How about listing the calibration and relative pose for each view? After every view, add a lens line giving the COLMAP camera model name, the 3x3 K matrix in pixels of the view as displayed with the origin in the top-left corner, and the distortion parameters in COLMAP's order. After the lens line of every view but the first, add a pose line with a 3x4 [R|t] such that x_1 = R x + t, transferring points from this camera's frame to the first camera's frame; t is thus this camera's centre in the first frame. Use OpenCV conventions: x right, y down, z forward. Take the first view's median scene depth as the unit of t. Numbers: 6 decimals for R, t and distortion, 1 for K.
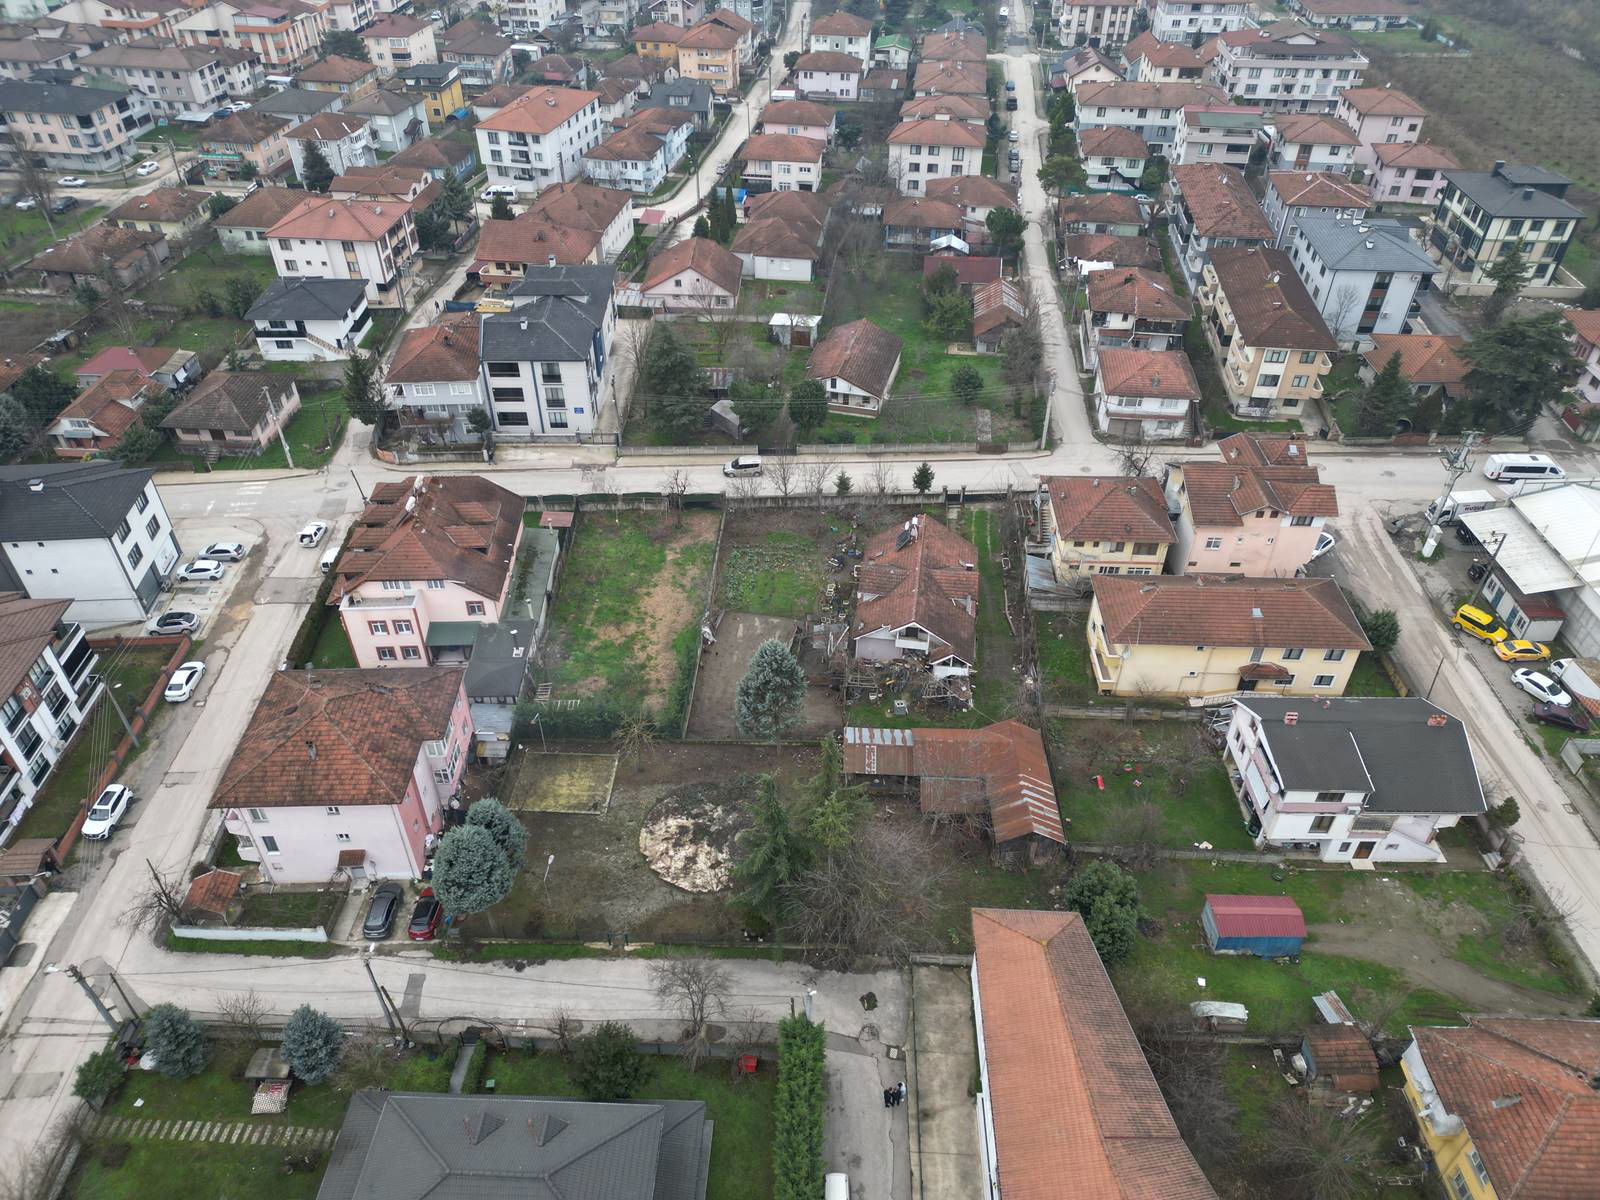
lens RADIAL K [[1109.3, 0, 795.3], [0, 1109.3, 599.4], [0, 0, 1]] dist [0.084317, -0.082771]
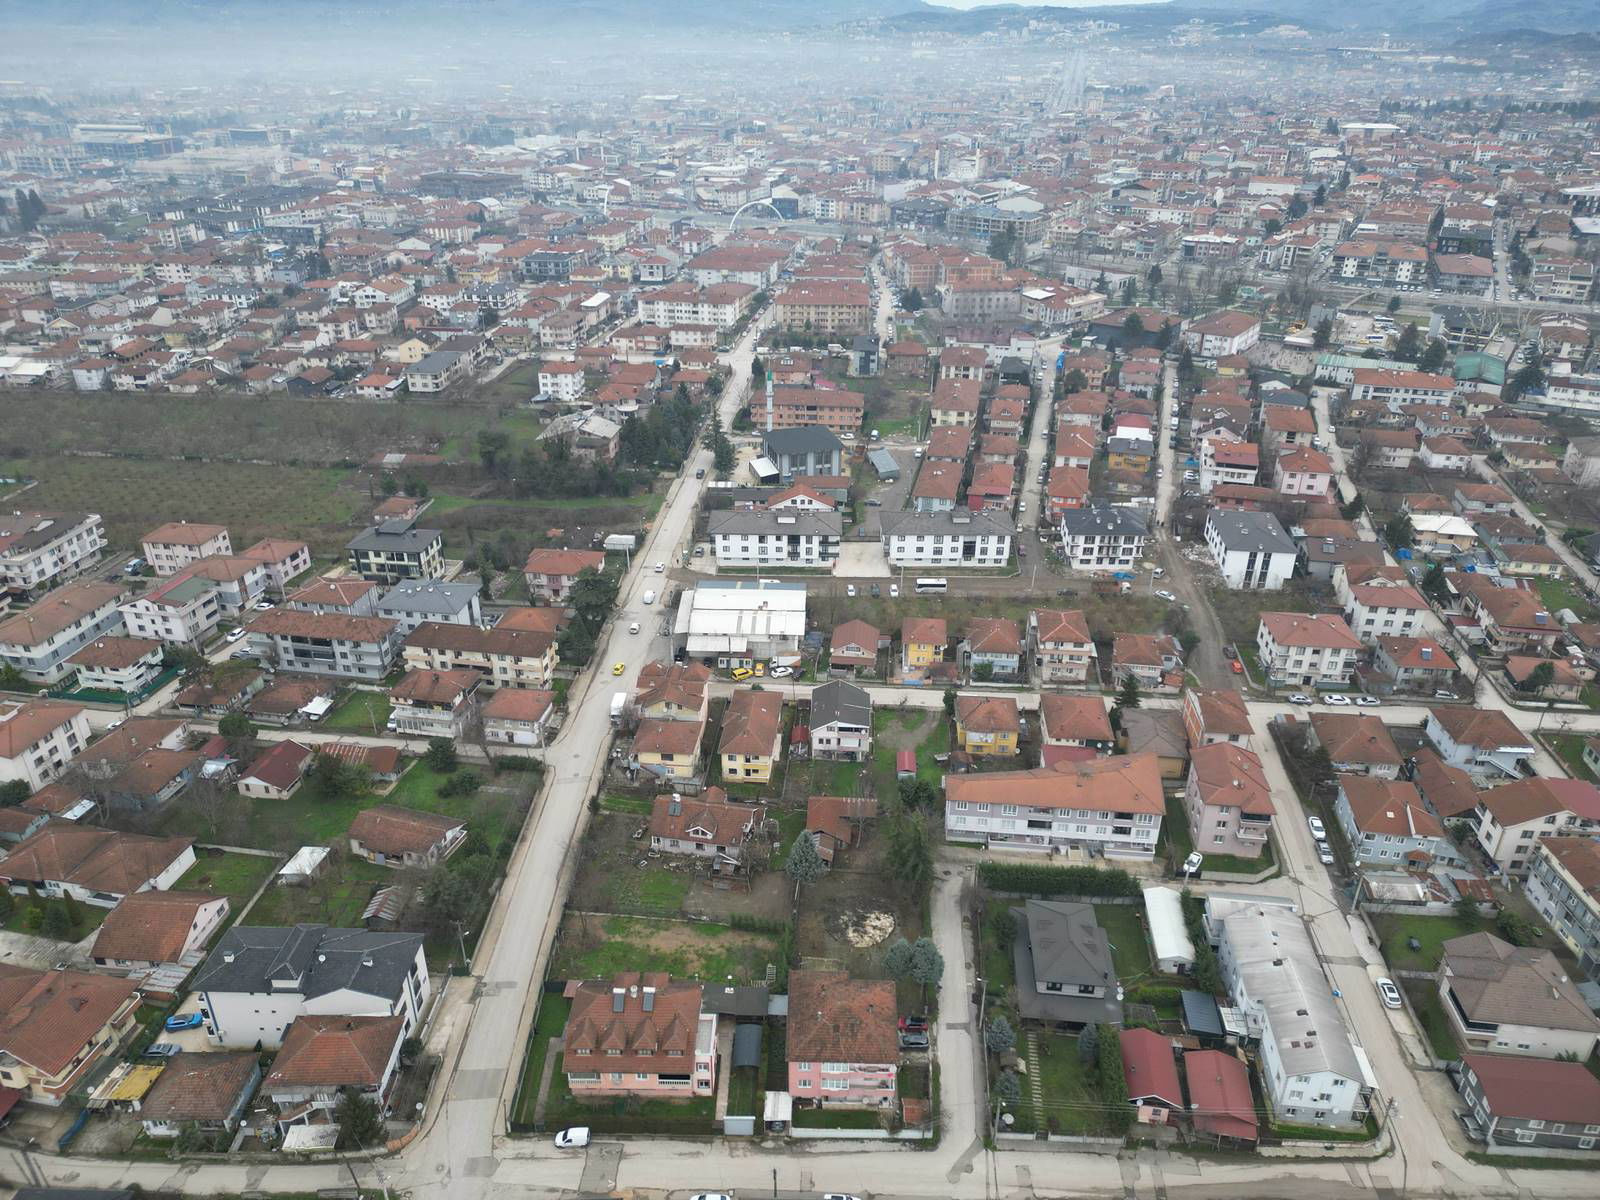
lens RADIAL K [[1109.3, 0, 795.3], [0, 1109.3, 599.4], [0, 0, 1]] dist [0.084317, -0.082771]
pose [[0.058592, -0.456743, 0.887667, -1.241021], [0.624263, 0.710651, 0.324455, -0.710324], [-0.779014, 0.535128, 0.326766, 0.112044]]
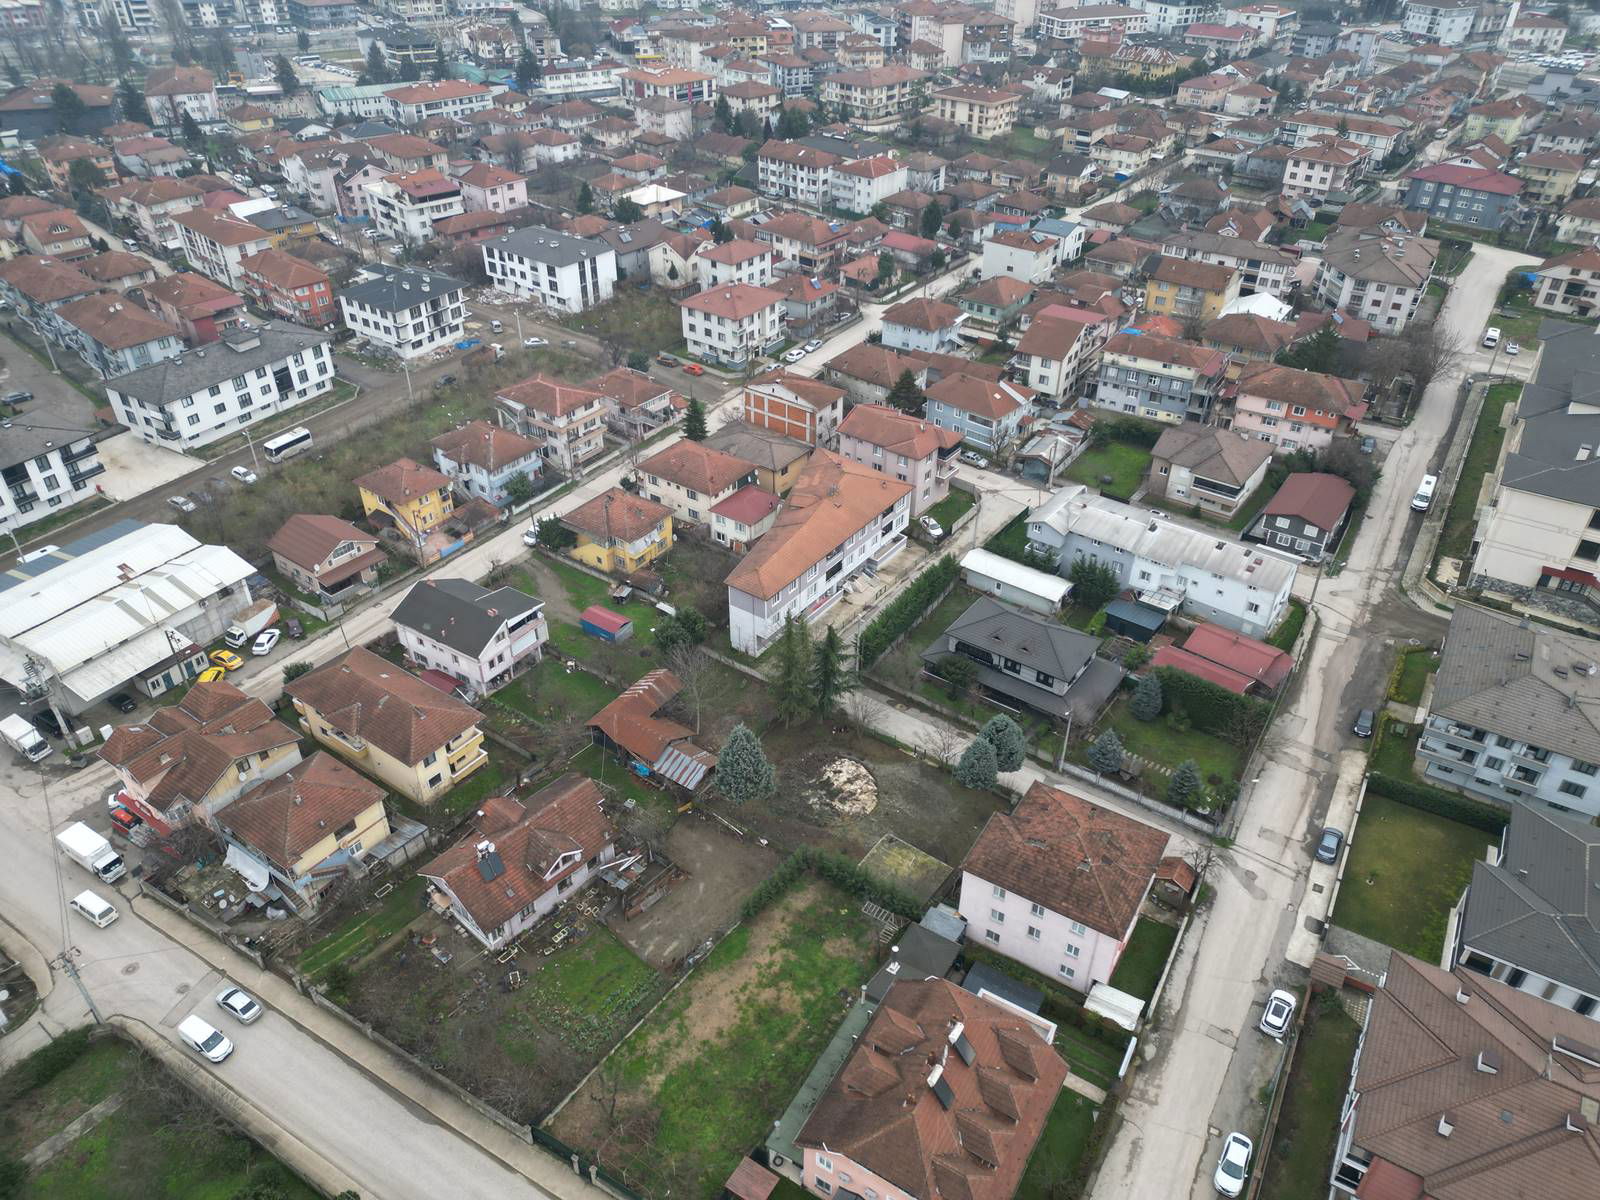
lens RADIAL K [[1109.3, 0, 795.3], [0, 1109.3, 599.4], [0, 0, 1]] dist [0.084317, -0.082771]
pose [[-0.831893, -0.321279, 0.452476, -0.465293], [0.343982, 0.341292, 0.874755, -0.857736], [-0.435467, 0.883346, -0.173404, 0.827550]]
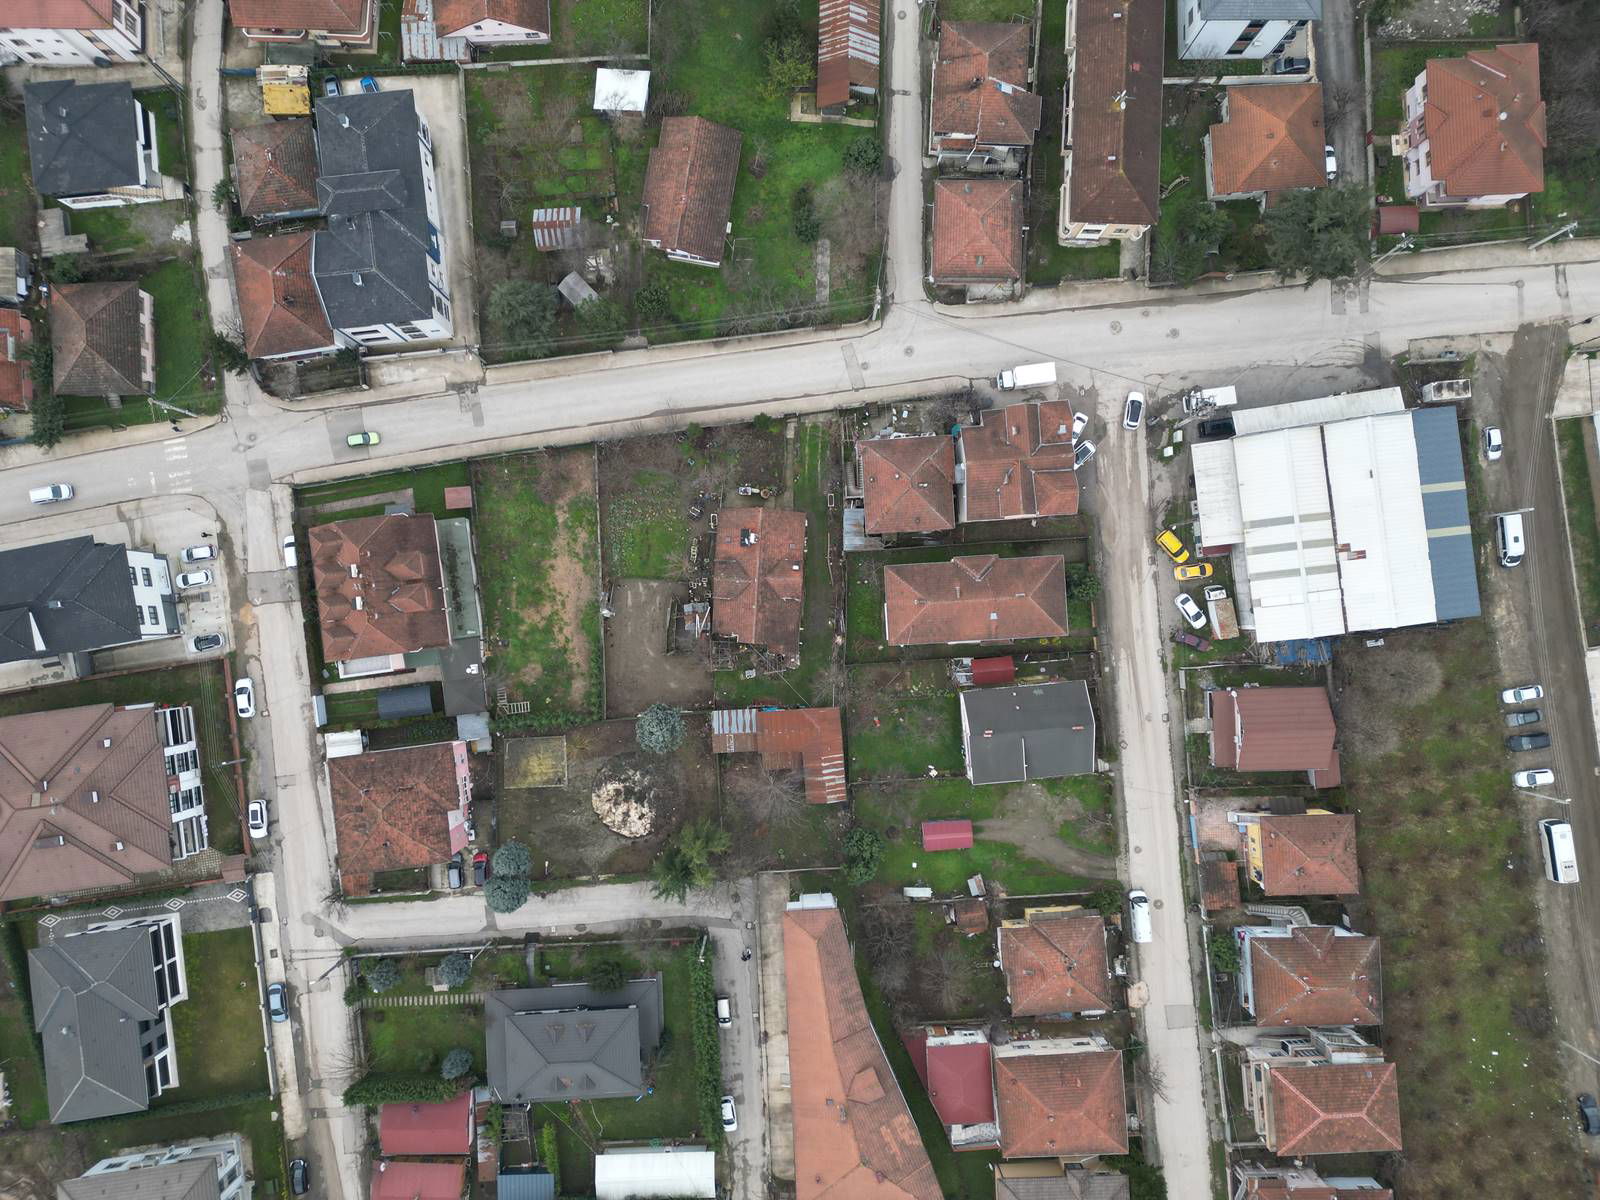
lens RADIAL K [[1109.3, 0, 795.3], [0, 1109.3, 599.4], [0, 0, 1]] dist [0.084317, -0.082771]
pose [[0.995842, -0.091000, 0.004275, 0.139387], [0.055357, 0.641731, 0.764929, -0.952990], [-0.072352, -0.761512, 0.644100, 0.118341]]
